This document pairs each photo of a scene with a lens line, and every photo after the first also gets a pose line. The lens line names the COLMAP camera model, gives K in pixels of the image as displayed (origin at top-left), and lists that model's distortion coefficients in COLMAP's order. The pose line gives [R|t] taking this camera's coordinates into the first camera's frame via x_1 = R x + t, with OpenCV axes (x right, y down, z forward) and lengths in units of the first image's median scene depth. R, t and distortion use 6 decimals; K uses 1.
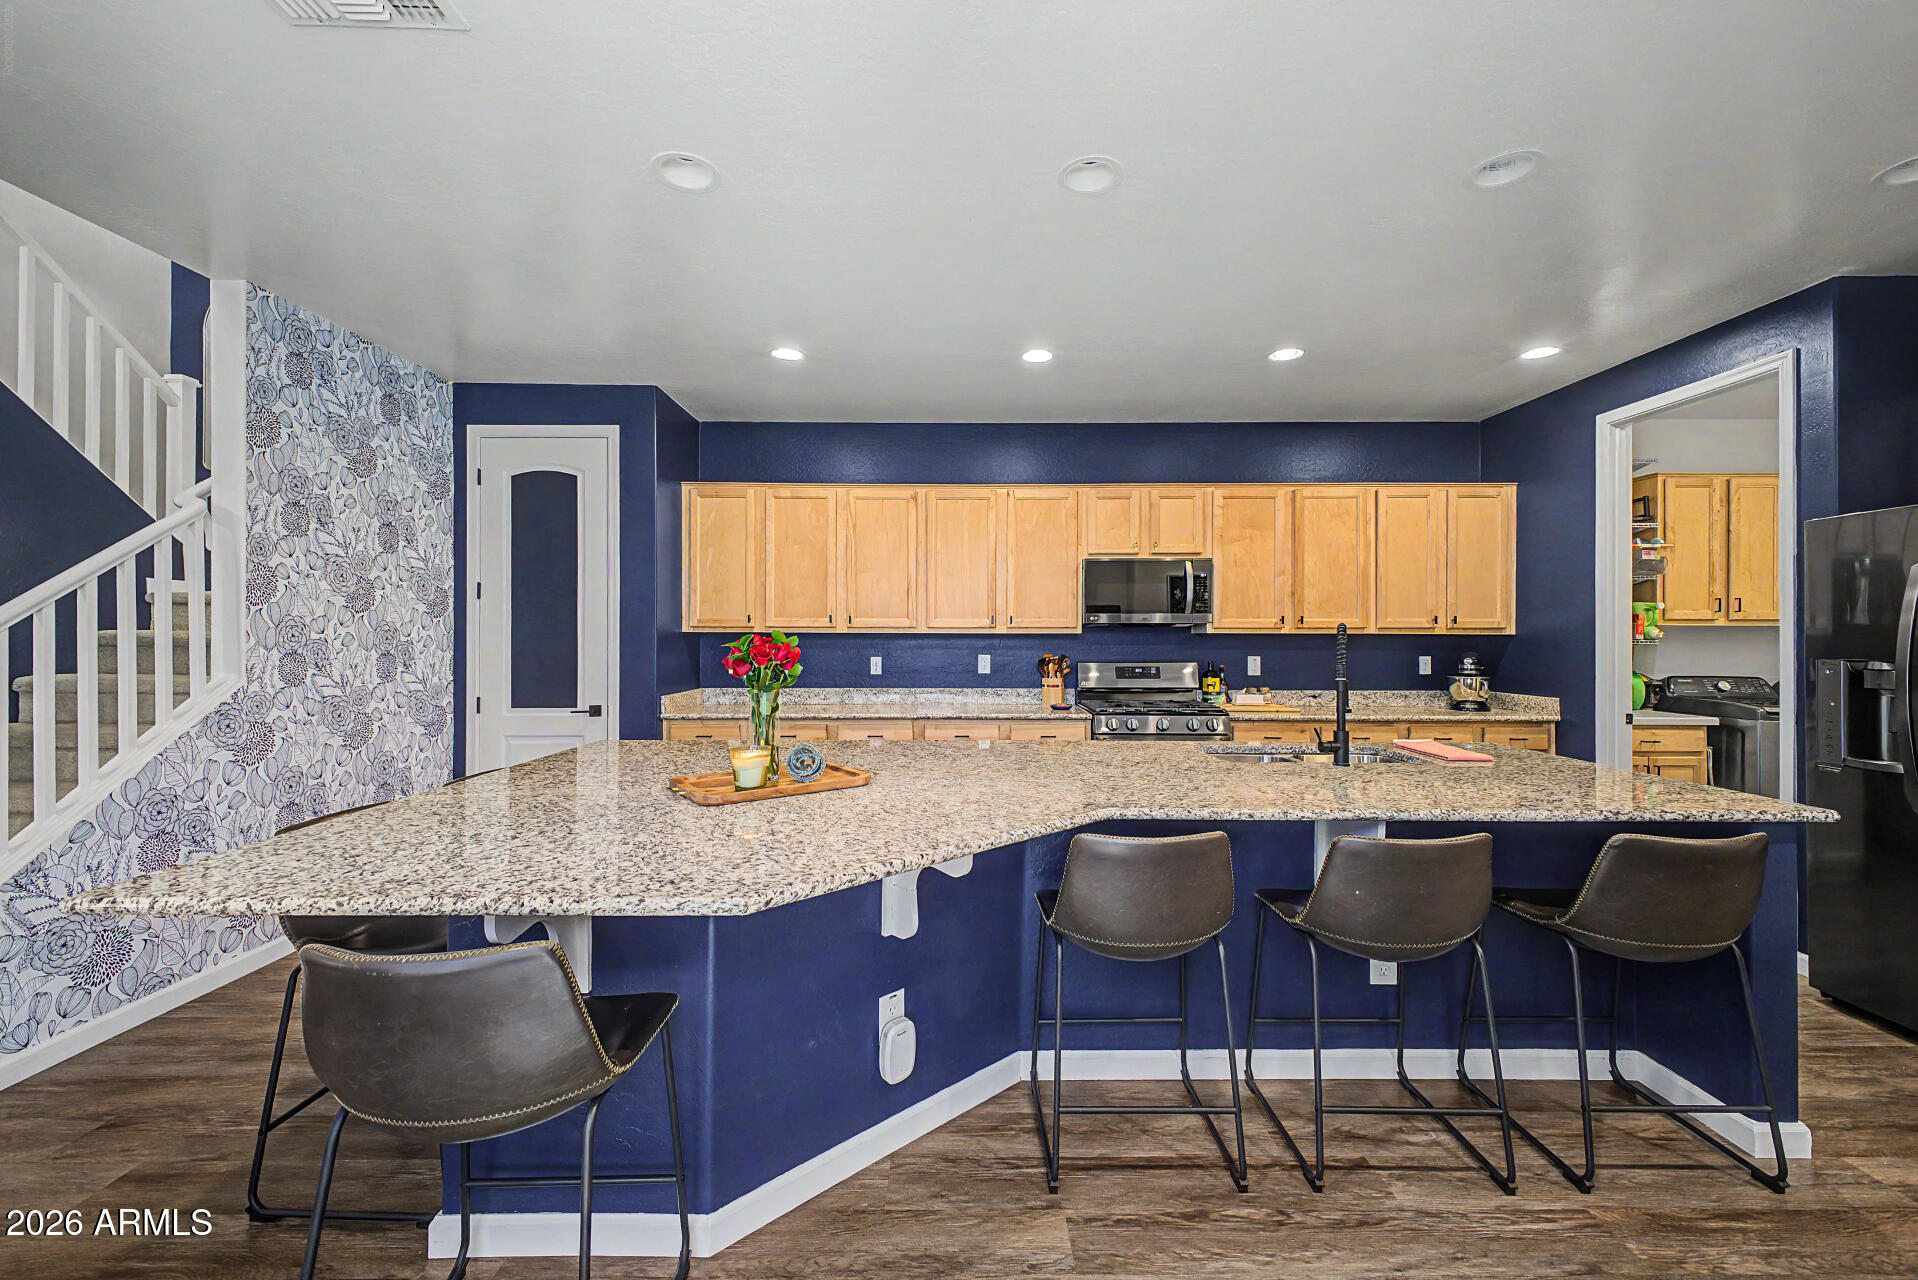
lens RADIAL K [[758.3, 0, 955.2], [0, 758.3, 639.9], [0, 0, 1]] dist [0.013138, -0.001830]
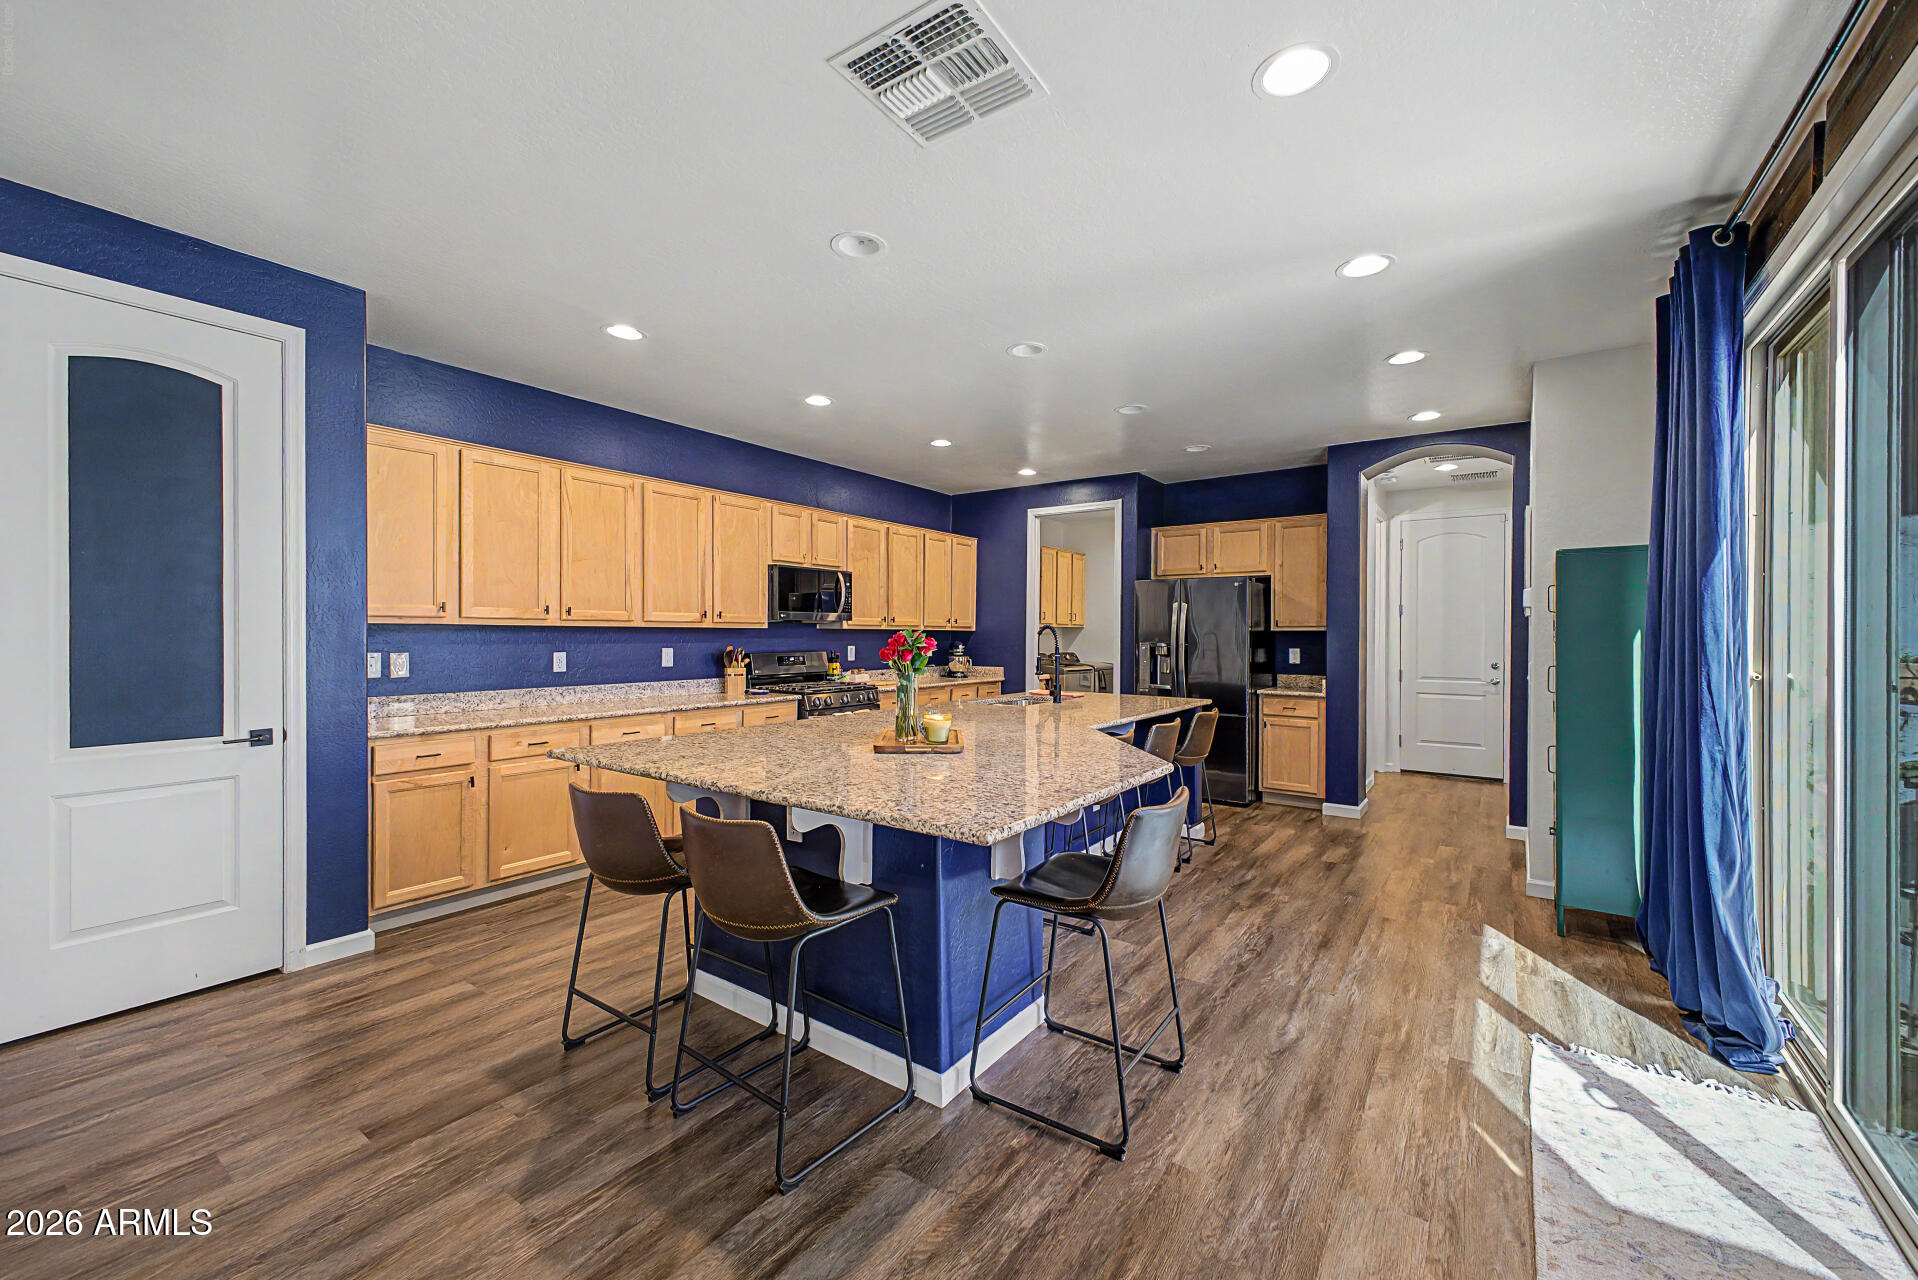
lens RADIAL K [[758.3, 0, 962.0], [0, 758.3, 638.6], [0, 0, 1]] dist [0.013138, -0.001830]
pose [[0.579293, -0.005453, 0.815101, -0.615613], [0.002494, 0.999985, 0.004917, 0.002460], [-0.815115, -0.000815, 0.579298, 0.081695]]
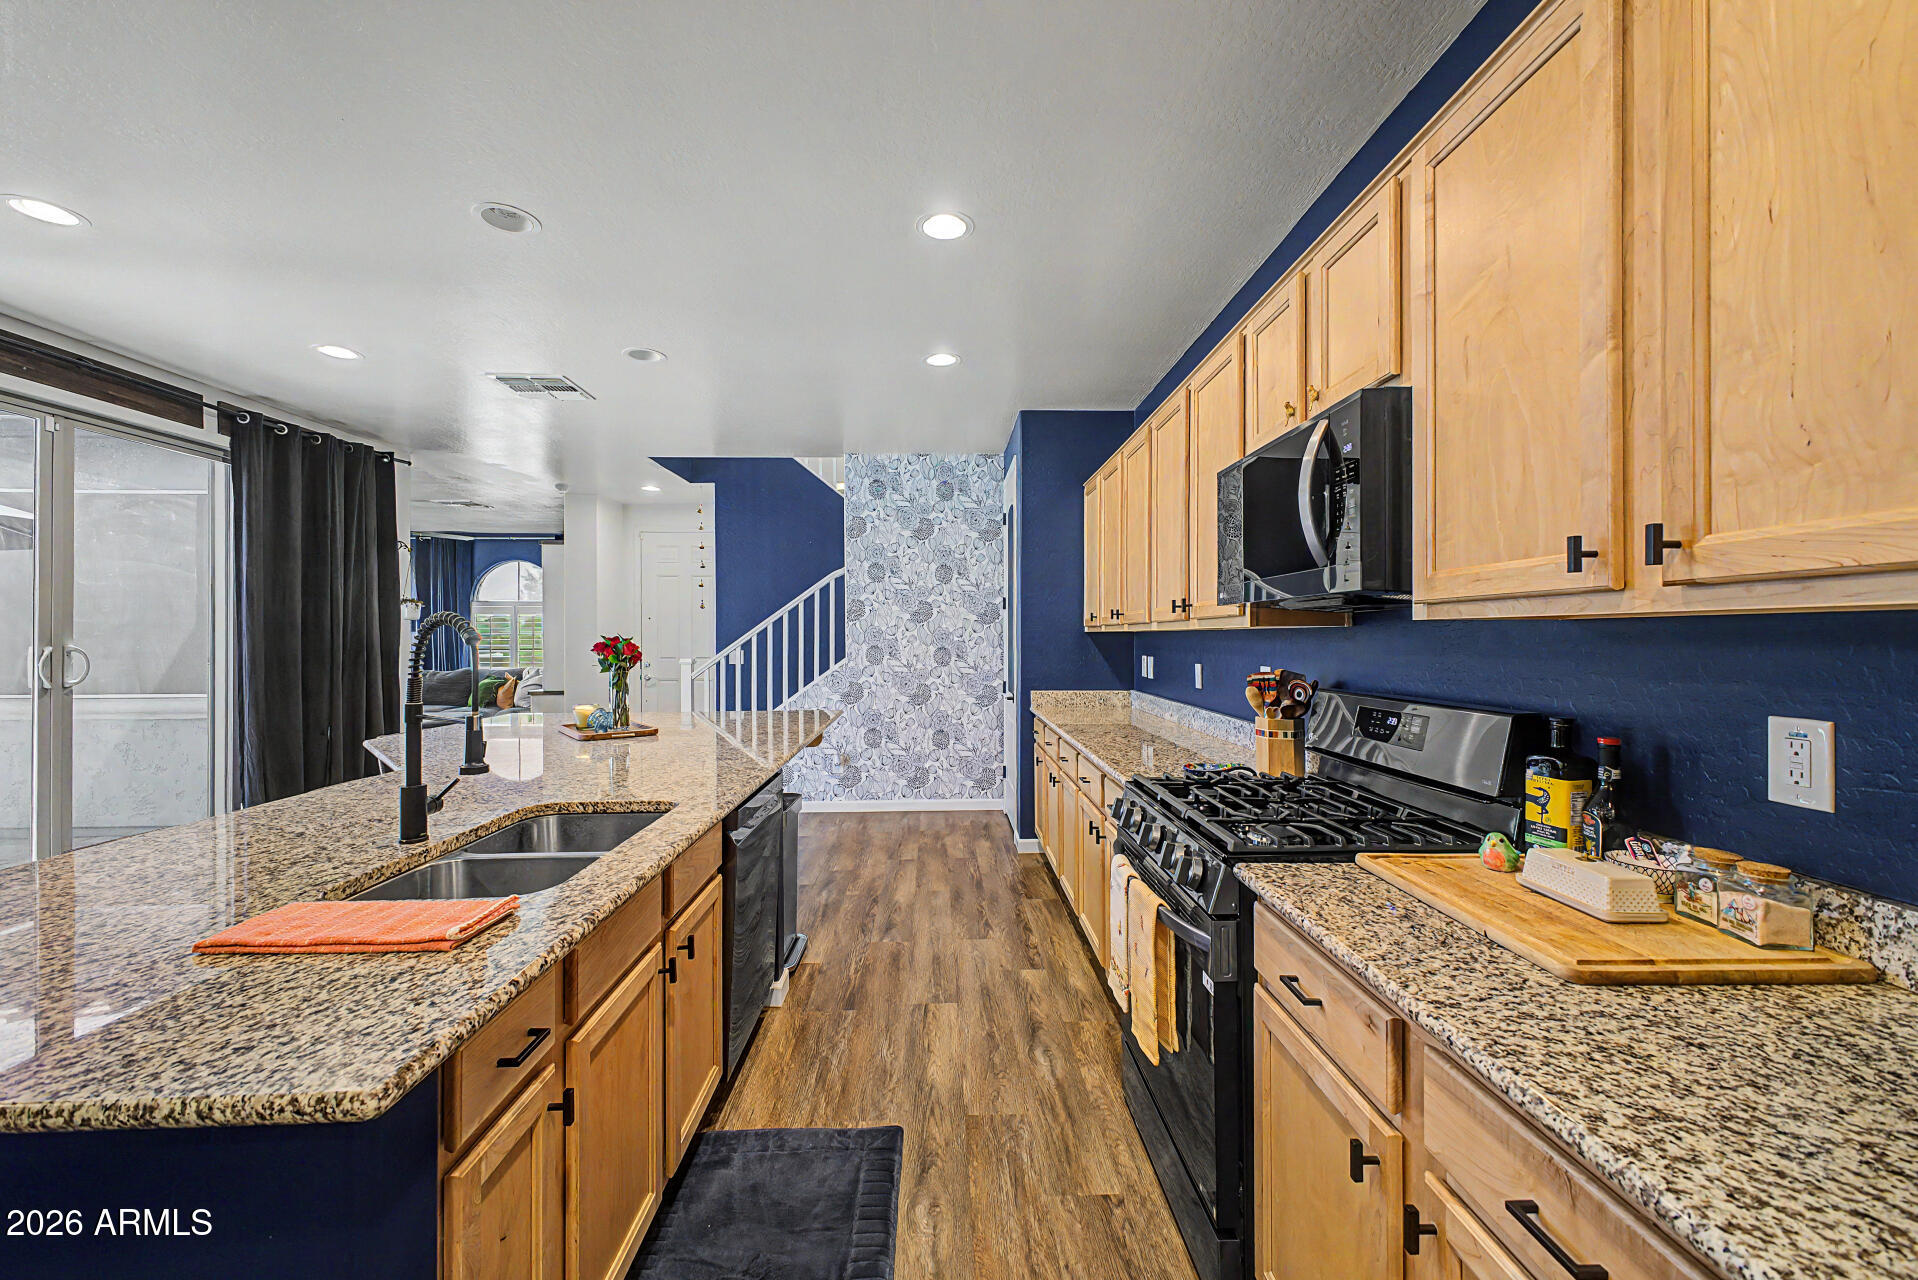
lens RADIAL K [[758.3, 0, 948.3], [0, 758.3, 637.4], [0, 0, 1]] dist [0.013138, -0.001830]
pose [[0.019661, -0.003634, -0.999800, 0.649301], [-0.003106, 0.999988, -0.003695, 0.000351], [0.999802, 0.003178, 0.019649, 0.807447]]
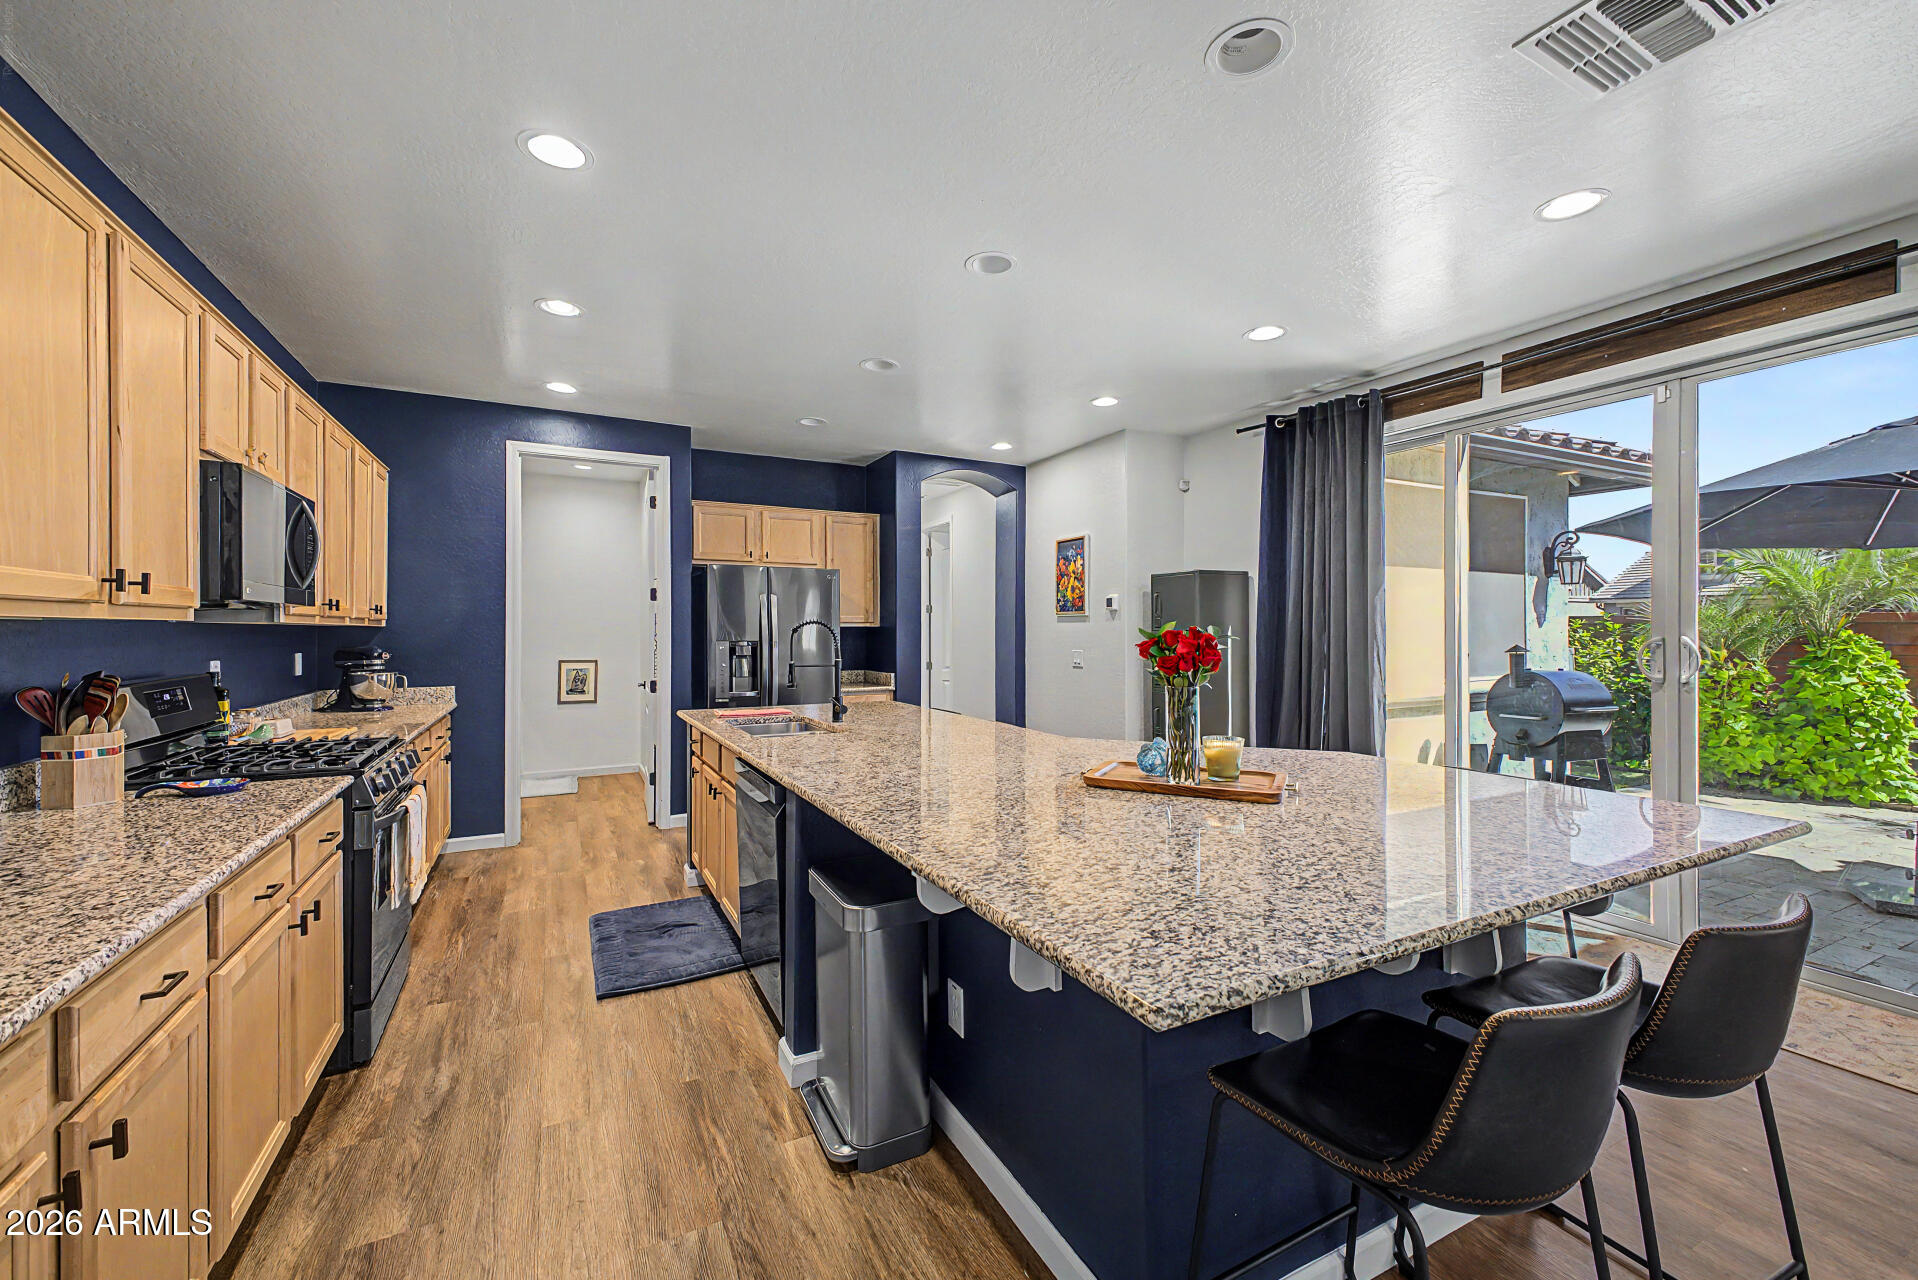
lens RADIAL K [[758.3, 0, 947.7], [0, 758.3, 632.7], [0, 0, 1]] dist [0.013138, -0.001830]
pose [[0.456764, -0.007147, -0.889559, 0.799205], [0.006343, 0.999968, -0.004777, 0.002586], [0.889565, -0.003460, 0.456795, 0.805696]]
